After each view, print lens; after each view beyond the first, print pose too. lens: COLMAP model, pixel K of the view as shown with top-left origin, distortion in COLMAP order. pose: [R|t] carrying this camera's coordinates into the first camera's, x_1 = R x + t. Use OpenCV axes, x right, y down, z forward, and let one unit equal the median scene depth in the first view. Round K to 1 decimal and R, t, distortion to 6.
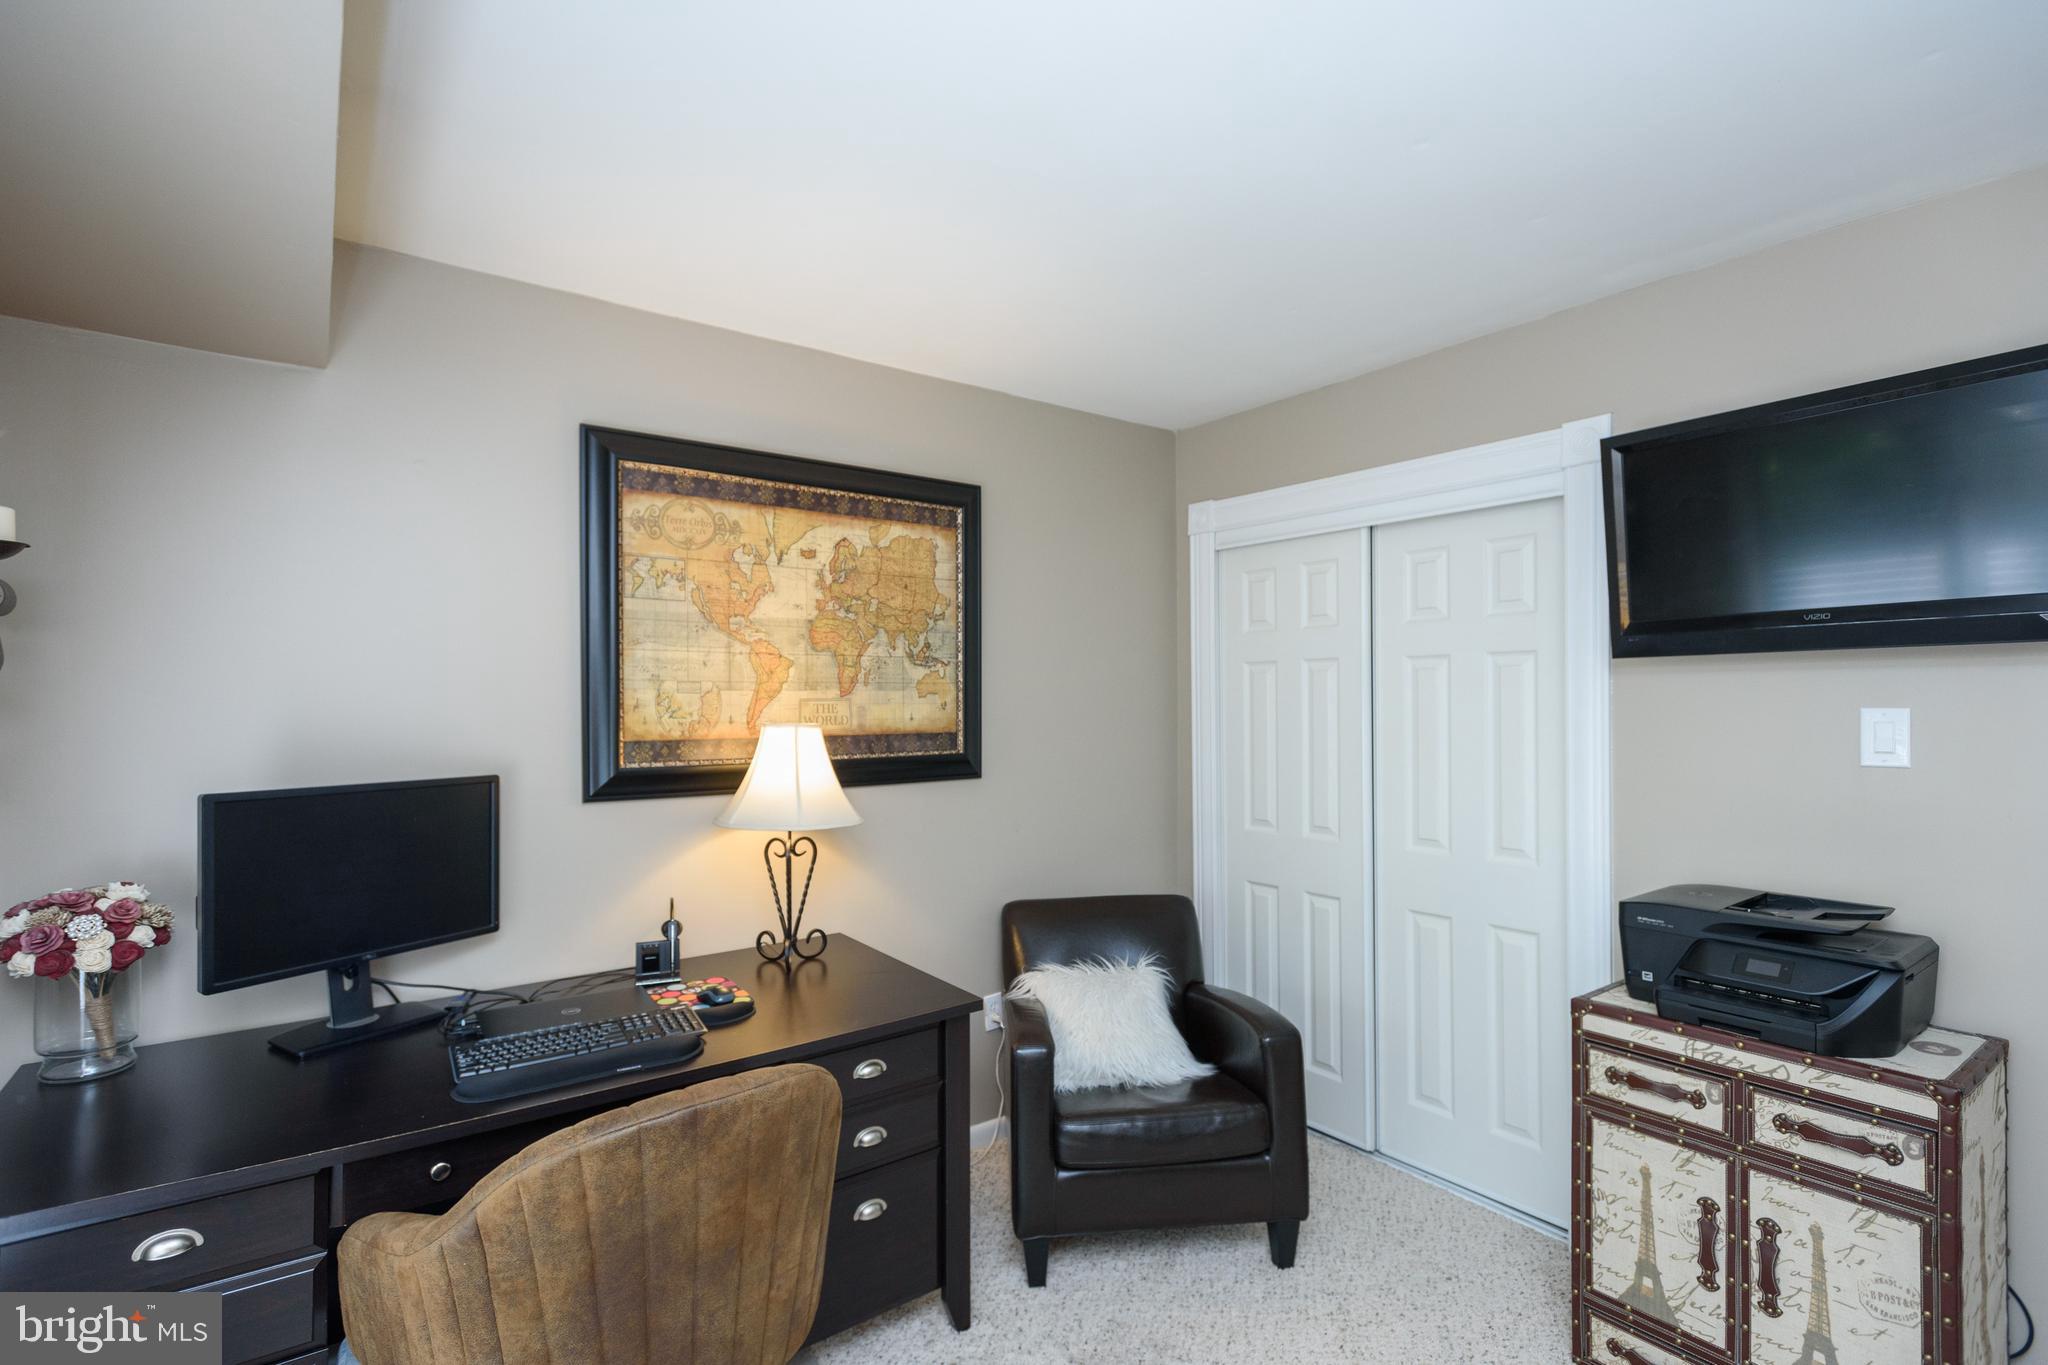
lens RADIAL K [[975.3, 0, 1023.8], [0, 975.3, 698.6], [0, 0, 1]] dist [0.026746, 0.000177]
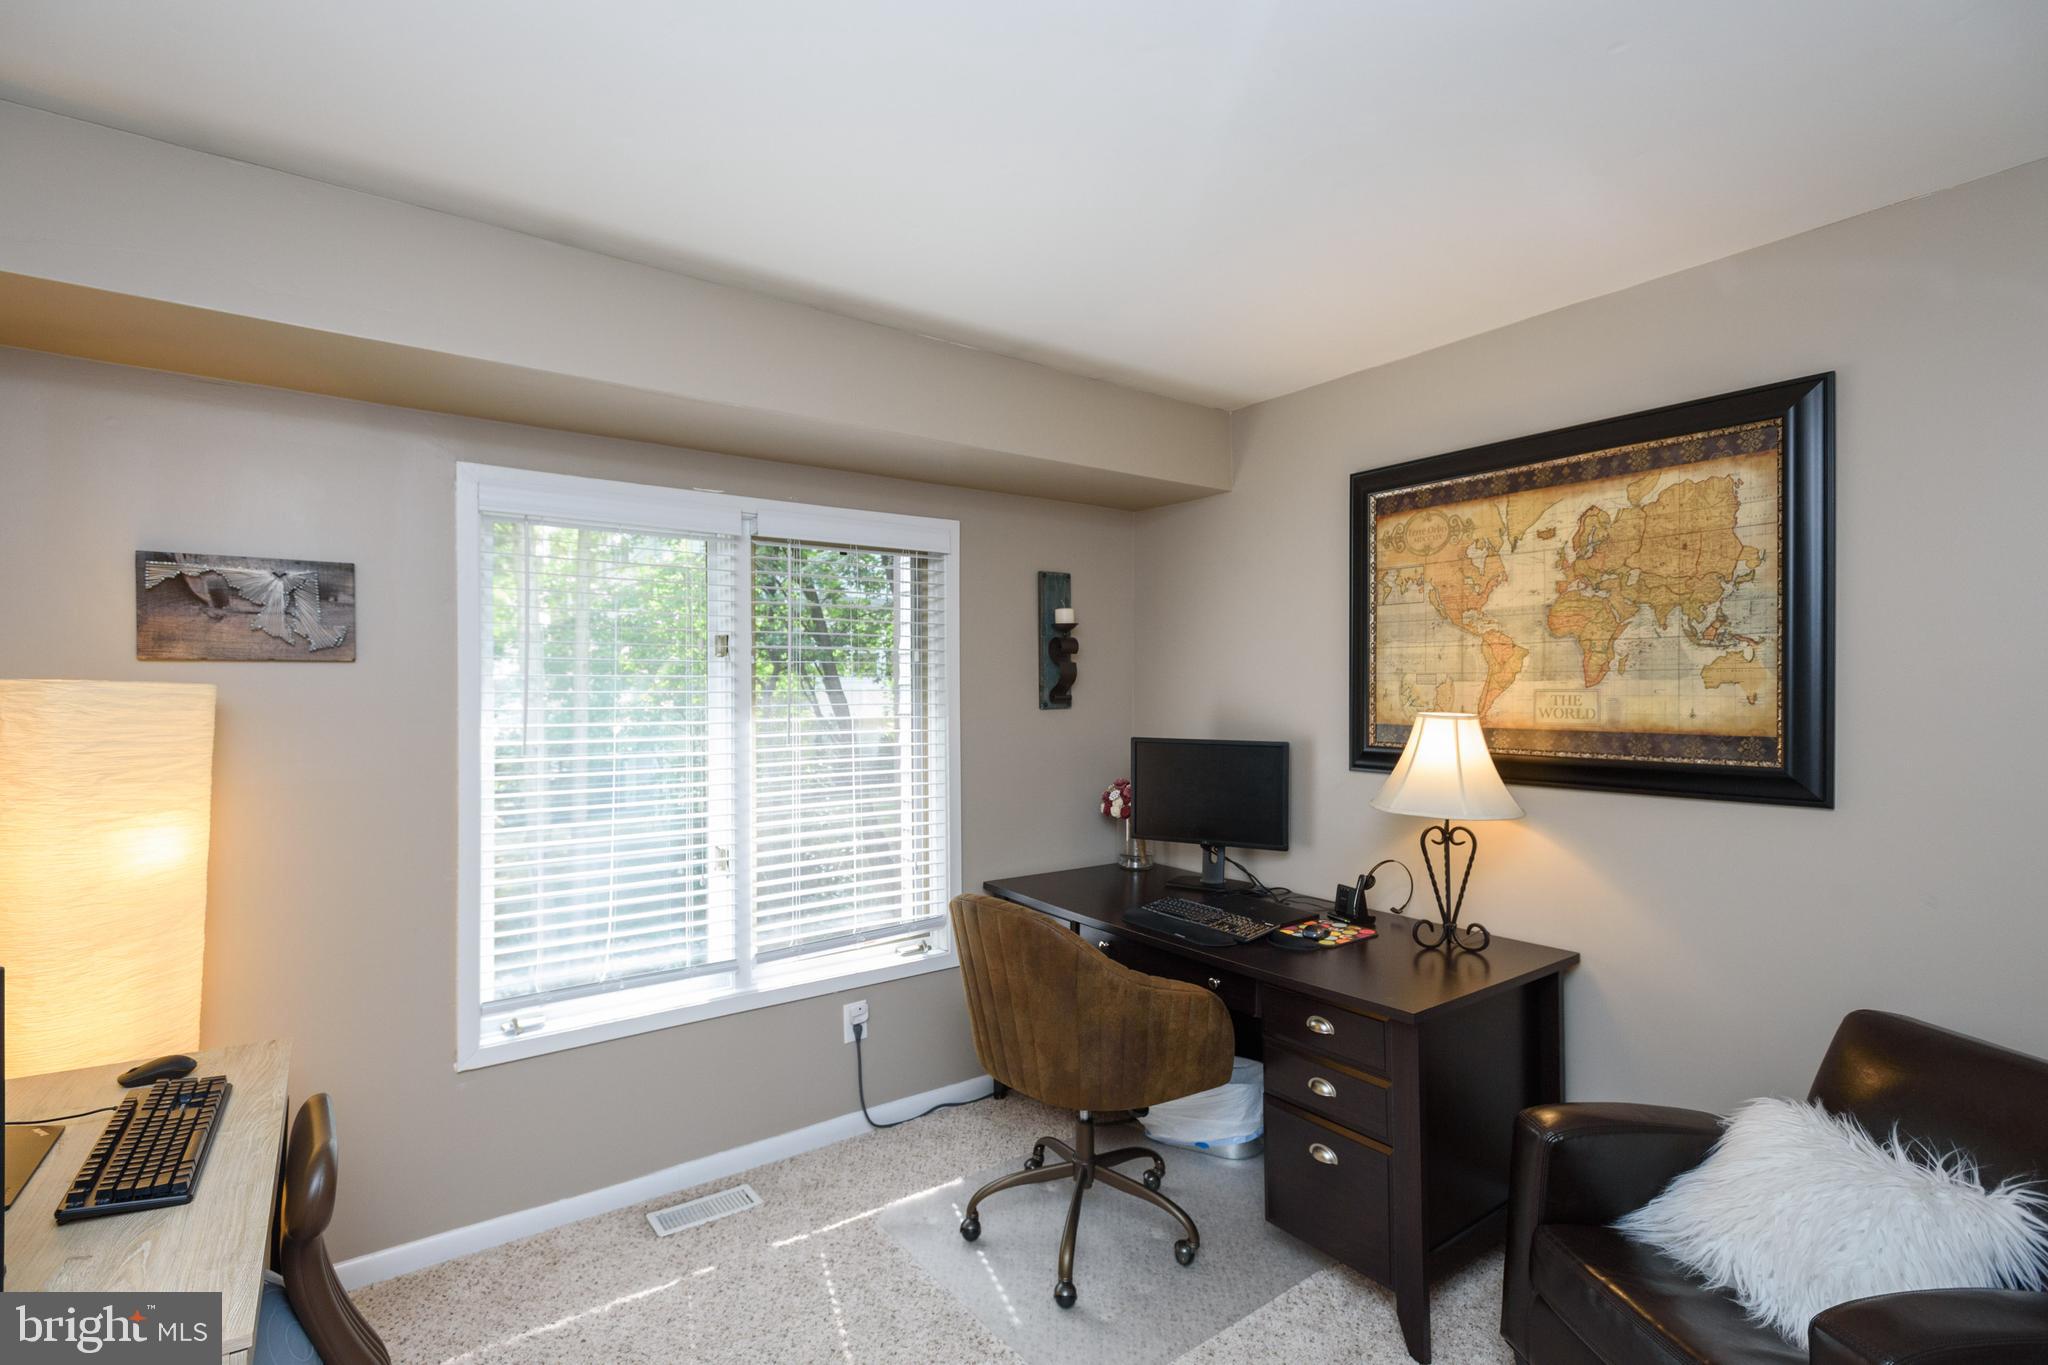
lens RADIAL K [[954.6, 0, 1034.1], [0, 954.6, 680.7], [0, 0, 1]] dist [0.023280, -0.000144]
pose [[-0.000083, -0.006059, -0.999982, 0.702485], [0.001052, 0.999981, -0.006059, -0.003064], [0.999999, -0.001052, -0.000077, 0.516121]]
